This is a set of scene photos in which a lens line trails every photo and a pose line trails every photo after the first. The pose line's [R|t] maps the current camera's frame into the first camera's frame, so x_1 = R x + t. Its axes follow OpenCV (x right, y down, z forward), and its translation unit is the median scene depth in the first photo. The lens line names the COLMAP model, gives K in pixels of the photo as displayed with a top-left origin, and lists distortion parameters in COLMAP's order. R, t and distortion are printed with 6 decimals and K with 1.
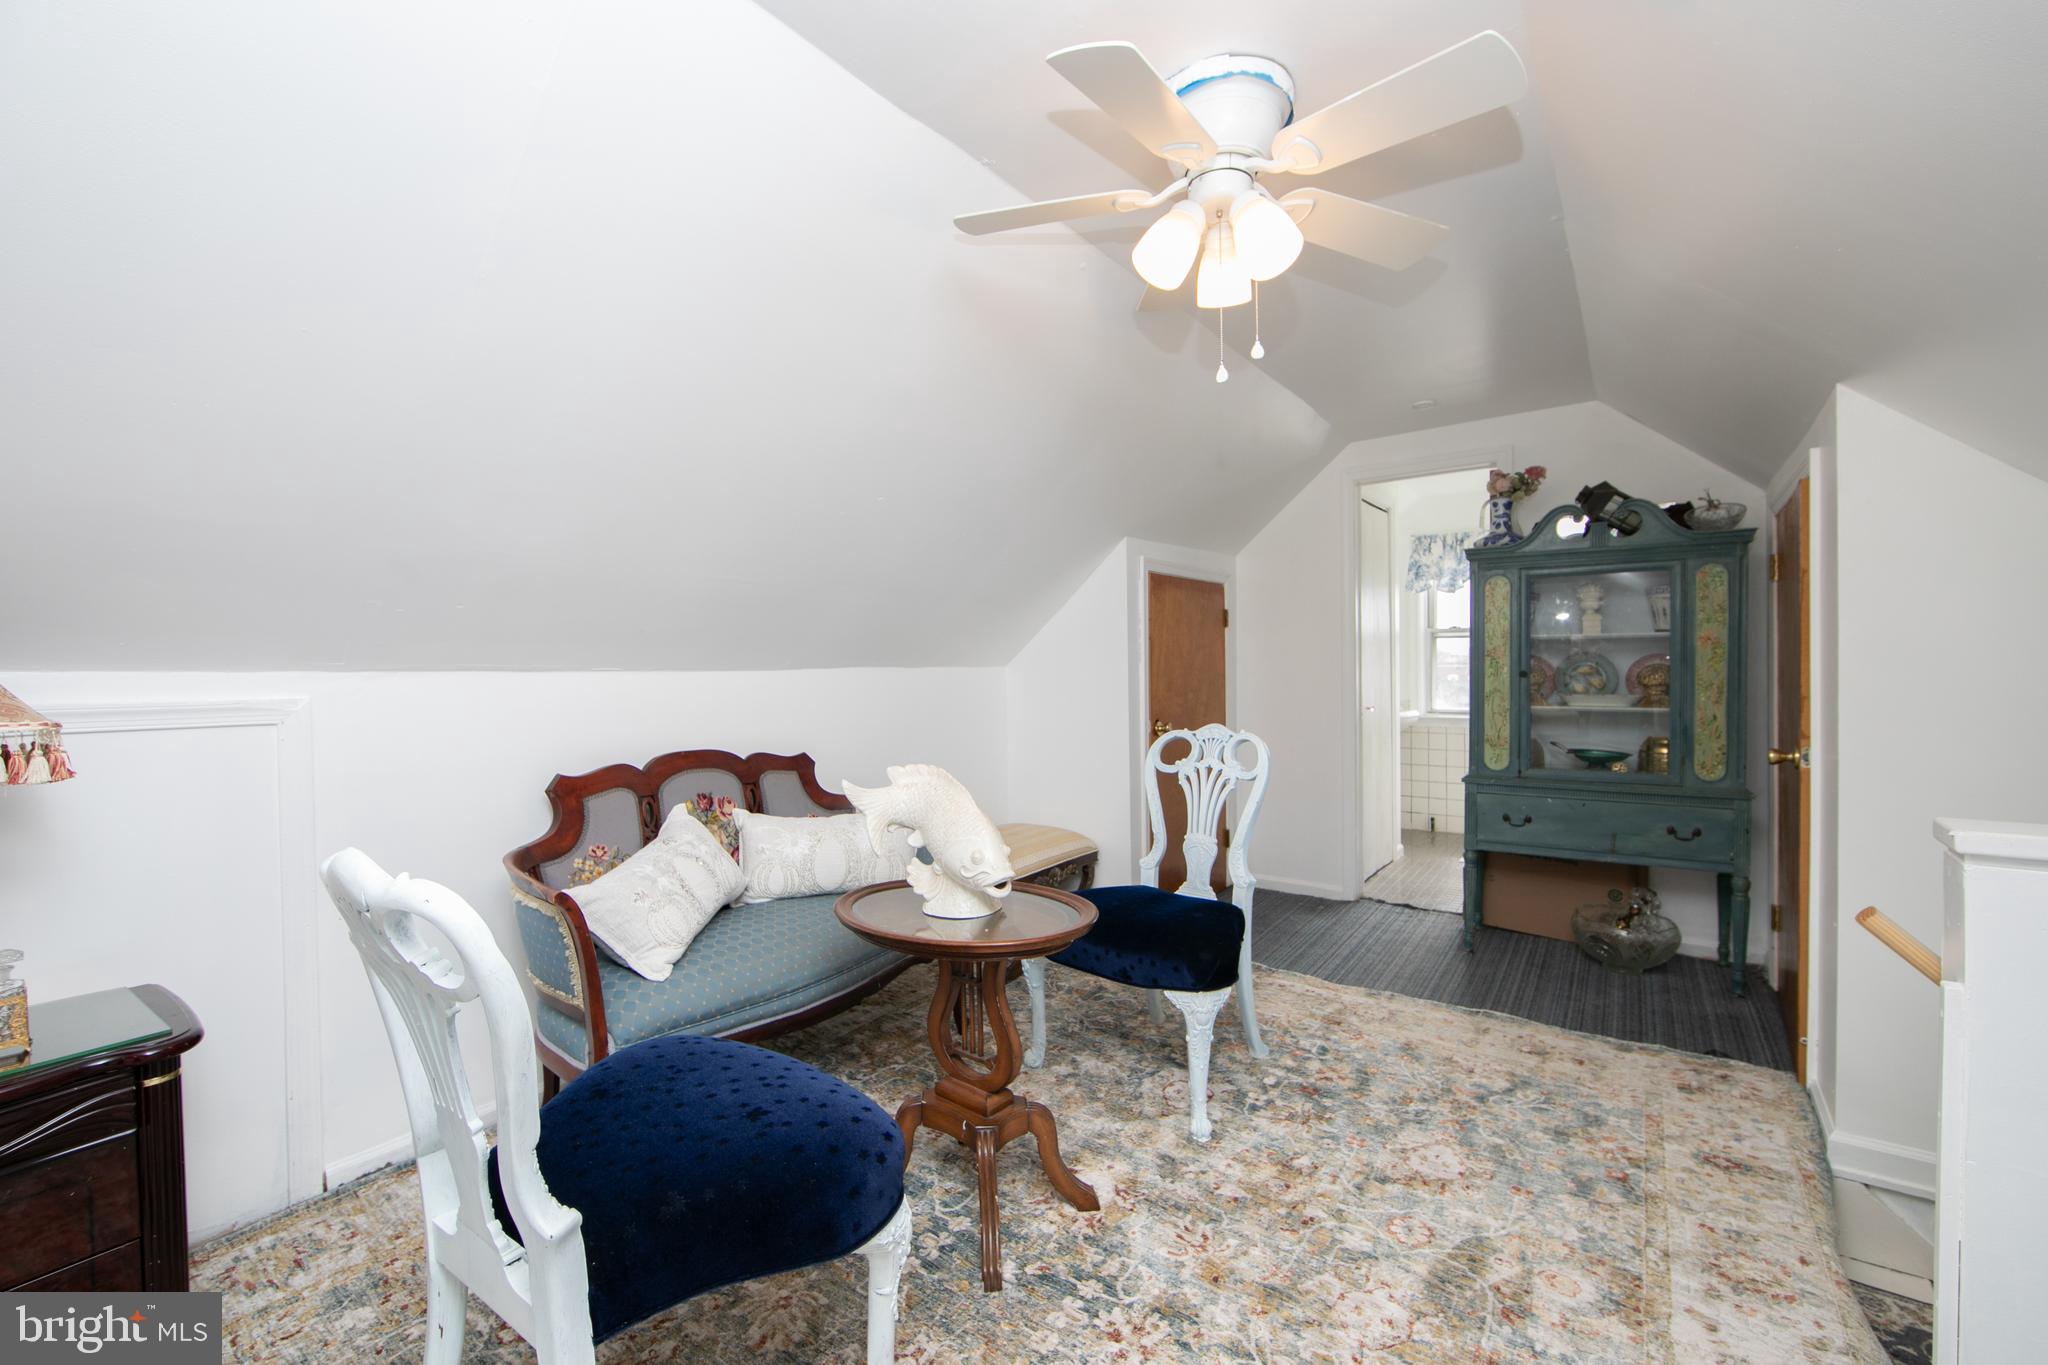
lens RADIAL K [[830.7, 0, 1036.1], [0, 830.7, 667.2], [0, 0, 1]] dist [-0.016133, -0.000049]
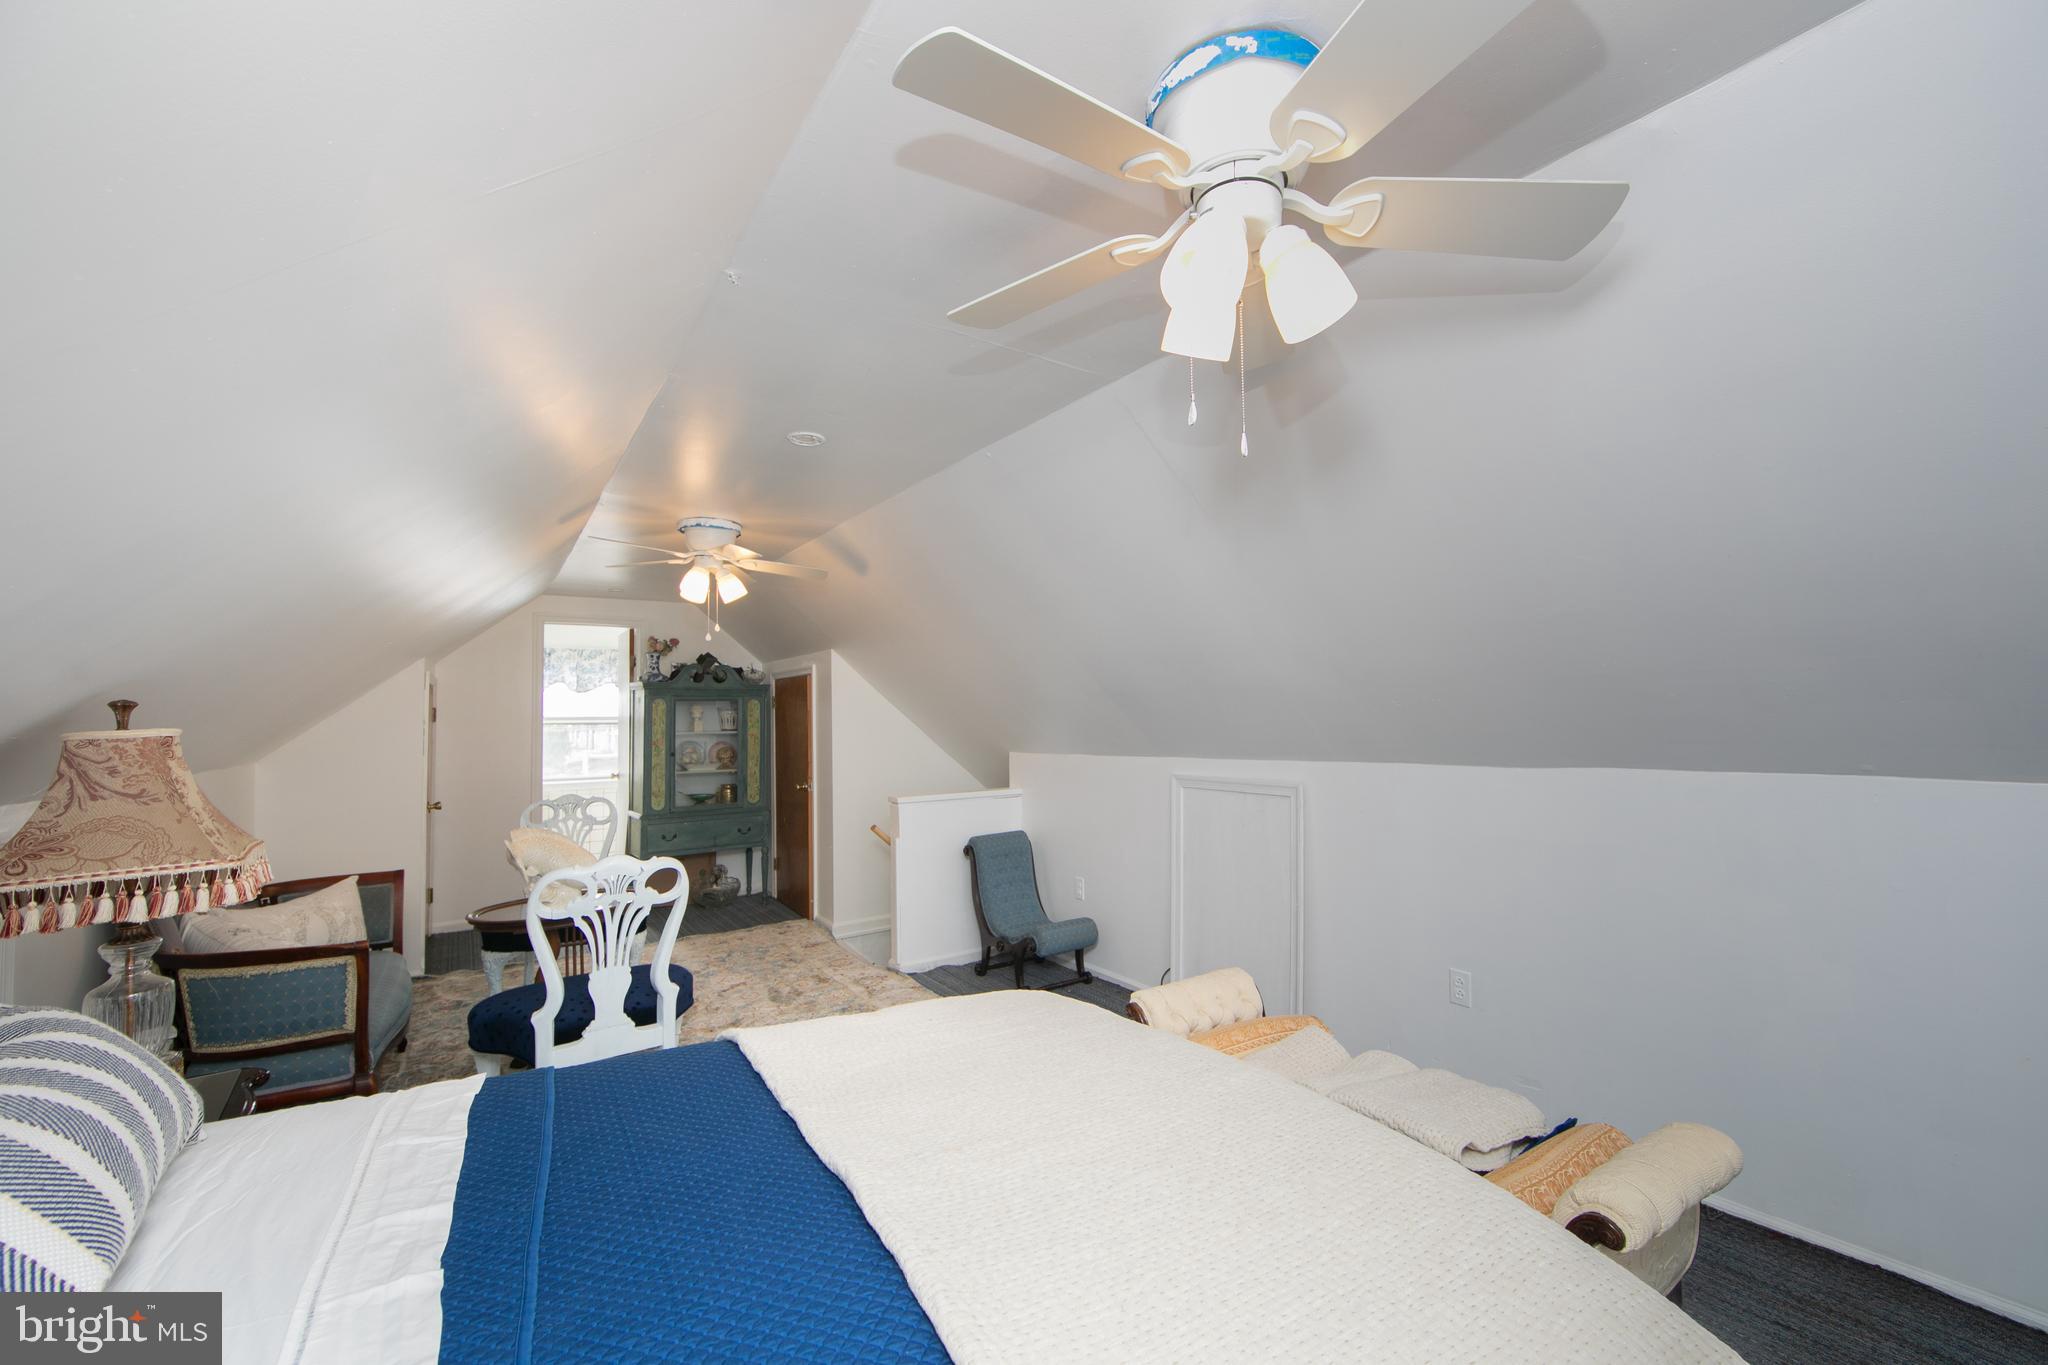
lens RADIAL K [[830.7, 0, 1036.1], [0, 830.7, 667.2], [0, 0, 1]] dist [-0.016133, -0.000049]
pose [[0.305829, 0.058655, 0.950278, -0.973343], [0.007402, 0.997924, -0.063978, -0.066066], [-0.952058, 0.026601, 0.304760, -0.331085]]
